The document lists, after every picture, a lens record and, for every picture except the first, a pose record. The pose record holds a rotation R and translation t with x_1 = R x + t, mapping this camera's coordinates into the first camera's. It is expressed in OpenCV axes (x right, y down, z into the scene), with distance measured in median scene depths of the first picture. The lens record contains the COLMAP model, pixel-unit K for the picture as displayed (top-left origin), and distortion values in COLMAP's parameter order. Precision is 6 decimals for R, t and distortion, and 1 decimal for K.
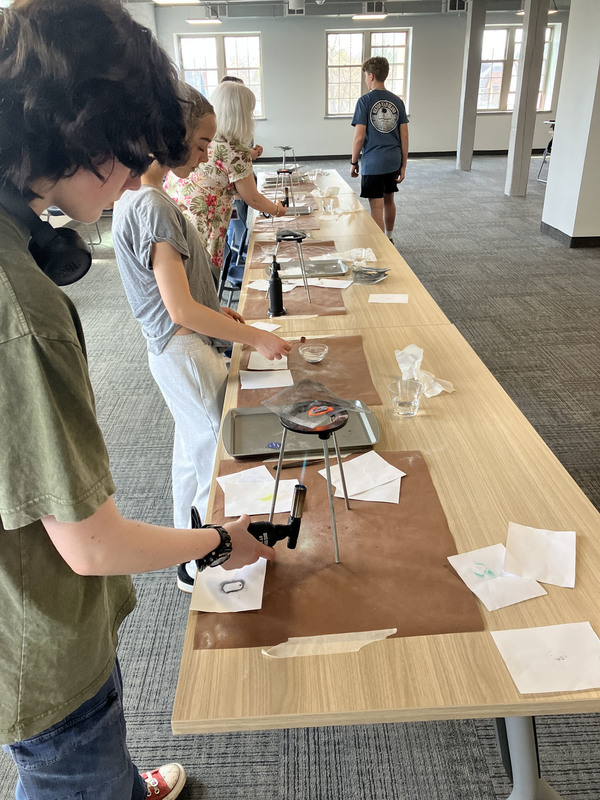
lens RADIAL K [[665.8, 0, 300.0], [0, 665.8, 400.0], [0, 0, 1]] dist [0.027201, 0.000766]
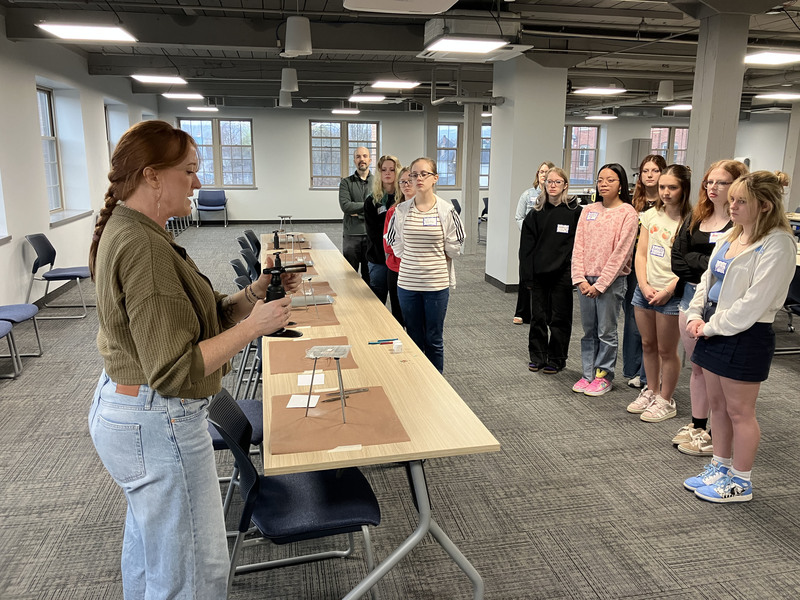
lens RADIAL K [[665.8, 0, 400.0], [0, 665.8, 300.0], [0, 0, 1]] dist [0.027201, 0.000766]
pose [[0.985426, -0.007236, 0.169953, -0.022109], [0.045365, 0.974090, -0.221564, 0.080763], [-0.163946, 0.226045, 0.960222, -0.257884]]
